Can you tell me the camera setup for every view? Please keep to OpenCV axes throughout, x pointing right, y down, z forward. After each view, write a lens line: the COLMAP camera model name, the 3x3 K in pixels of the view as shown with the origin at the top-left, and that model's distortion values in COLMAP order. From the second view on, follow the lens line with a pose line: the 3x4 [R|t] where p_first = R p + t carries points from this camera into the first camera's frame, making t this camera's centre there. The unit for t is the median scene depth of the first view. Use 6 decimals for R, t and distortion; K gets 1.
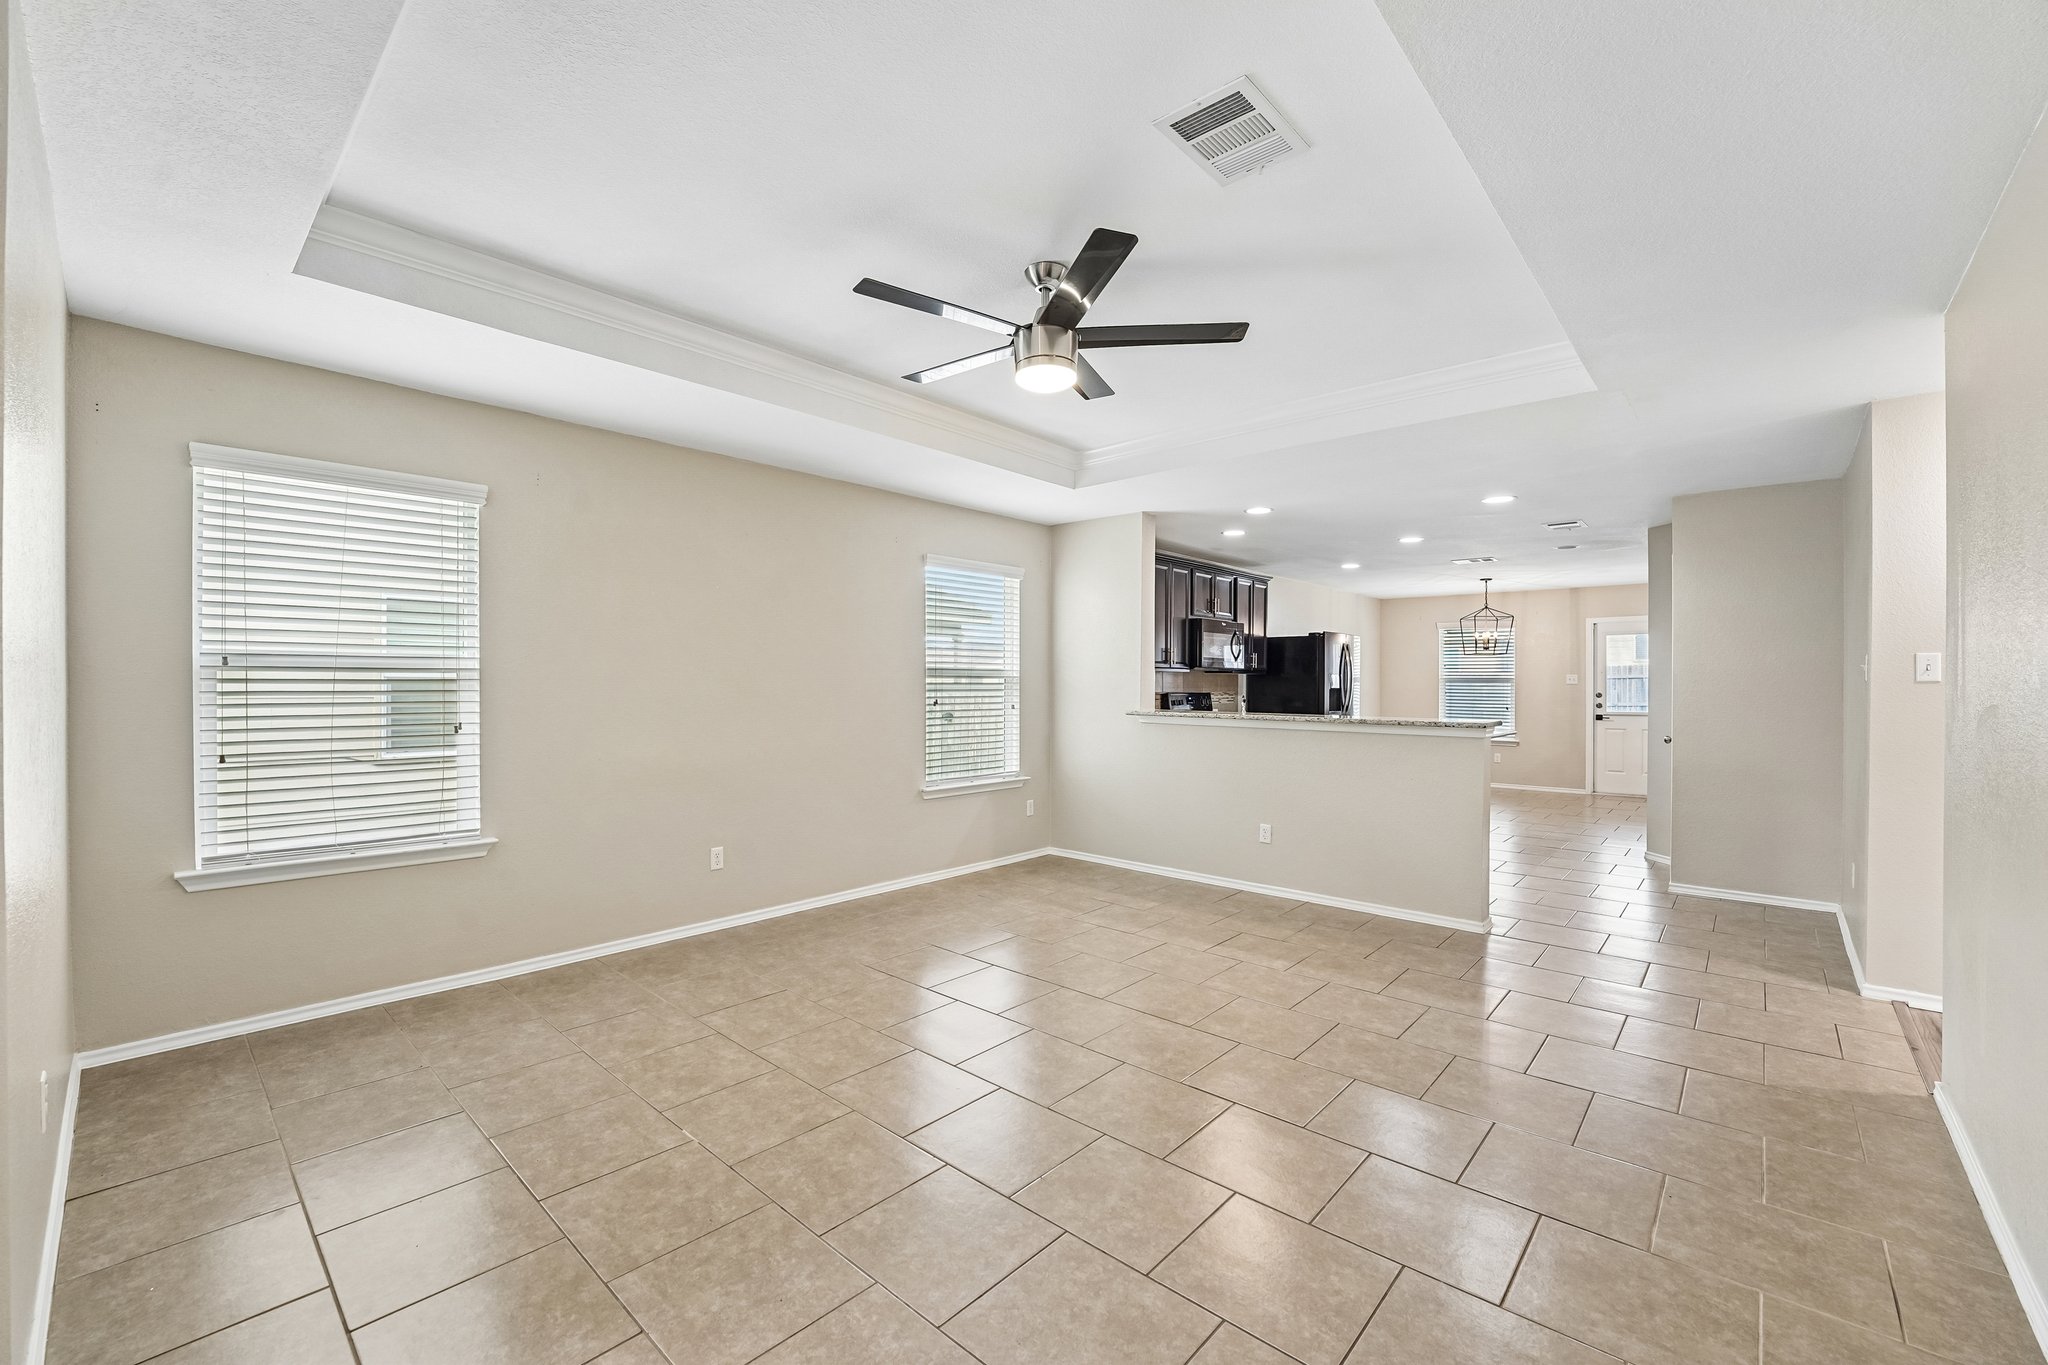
lens RADIAL K [[832.4, 0, 1024.0], [0, 832.4, 682.5], [0, 0, 1]] dist [-0.024734, 0.003853]
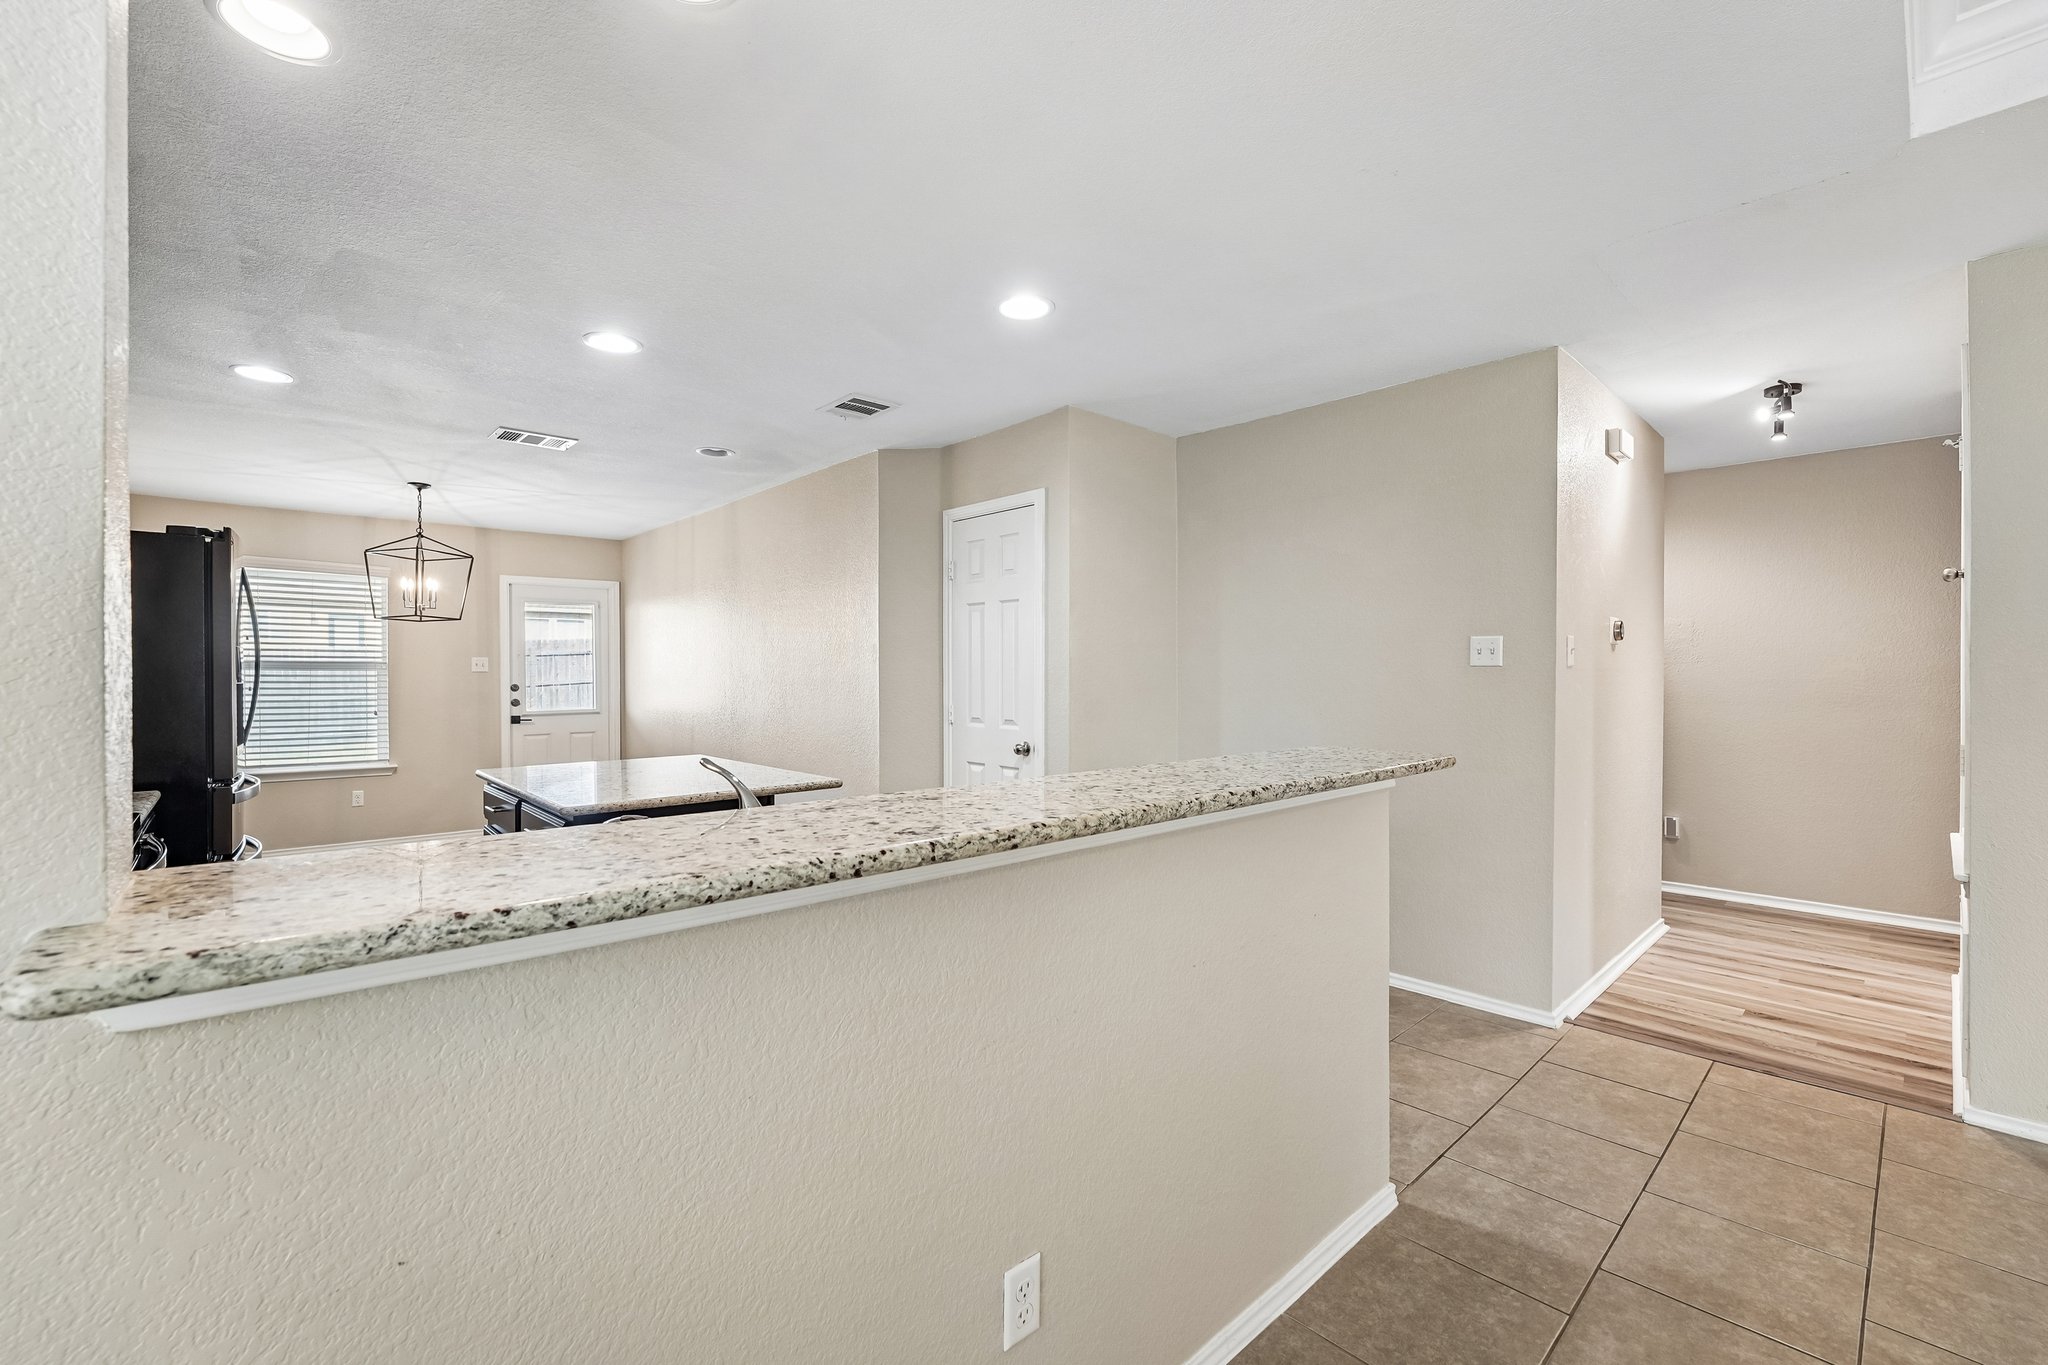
lens RADIAL K [[857.5, 0, 1014.7], [0, 857.5, 679.3], [0, 0, 1]] dist [-0.030769, 0.004481]
pose [[0.099631, -0.011427, 0.994959, 0.051856], [0.001217, 0.999935, 0.011362, 0.001494], [-0.995024, 0.000079, 0.099638, 0.956780]]
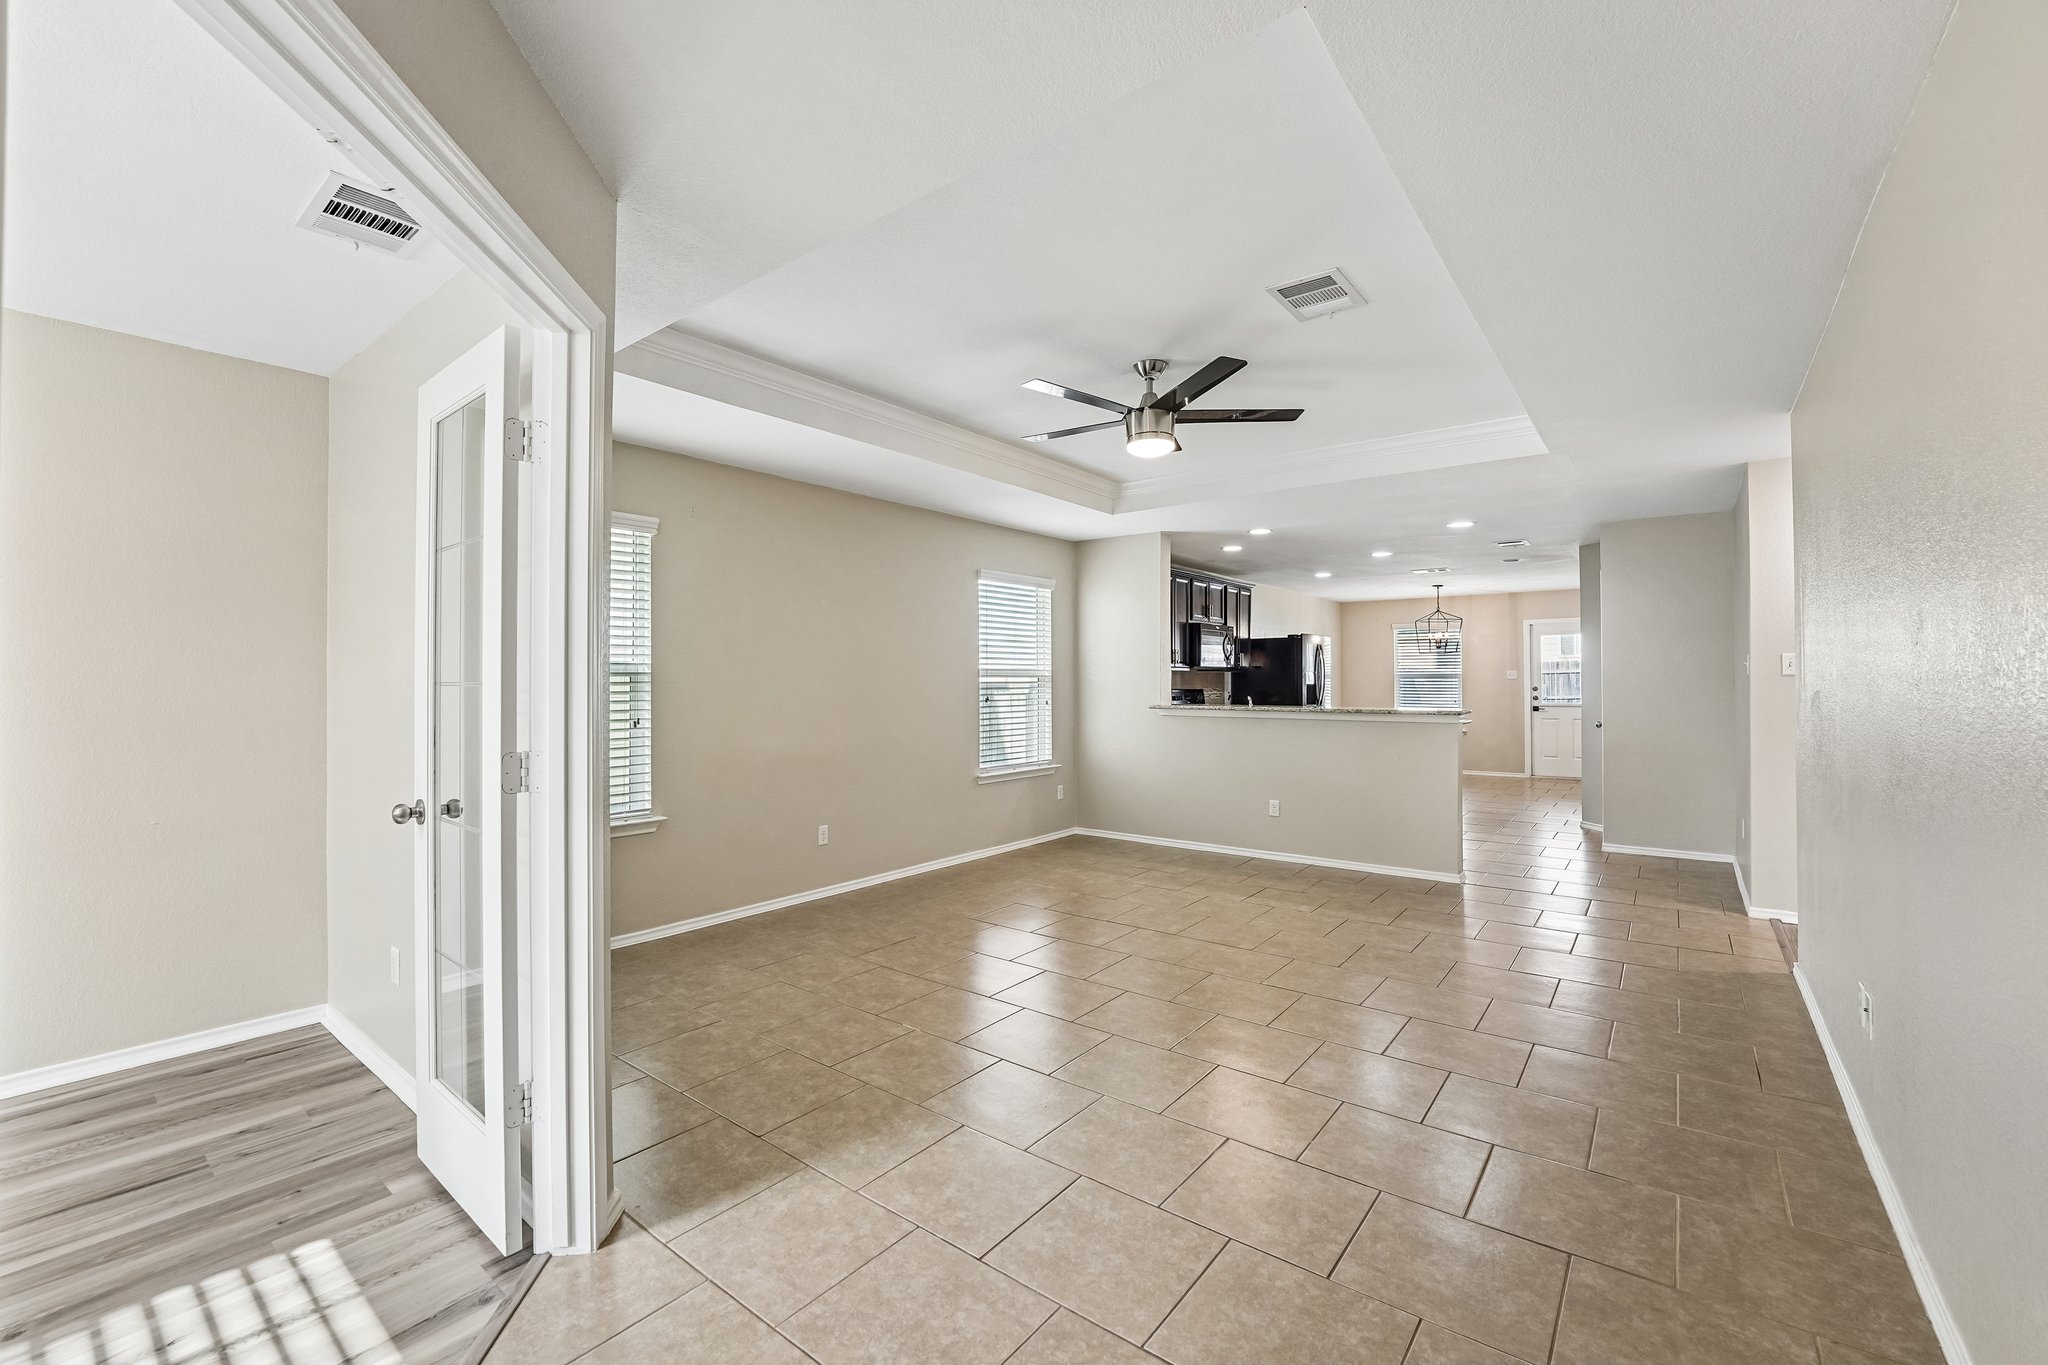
lens RADIAL K [[843.7, 0, 1026.6], [0, 843.7, 671.1], [0, 0, 1]] dist [-0.018695, 0.000036]
pose [[0.997239, -0.006649, 0.073960, -0.141770], [0.007537, 0.999903, -0.011731, -0.000326], [-0.073874, 0.012256, 0.997192, -0.160055]]
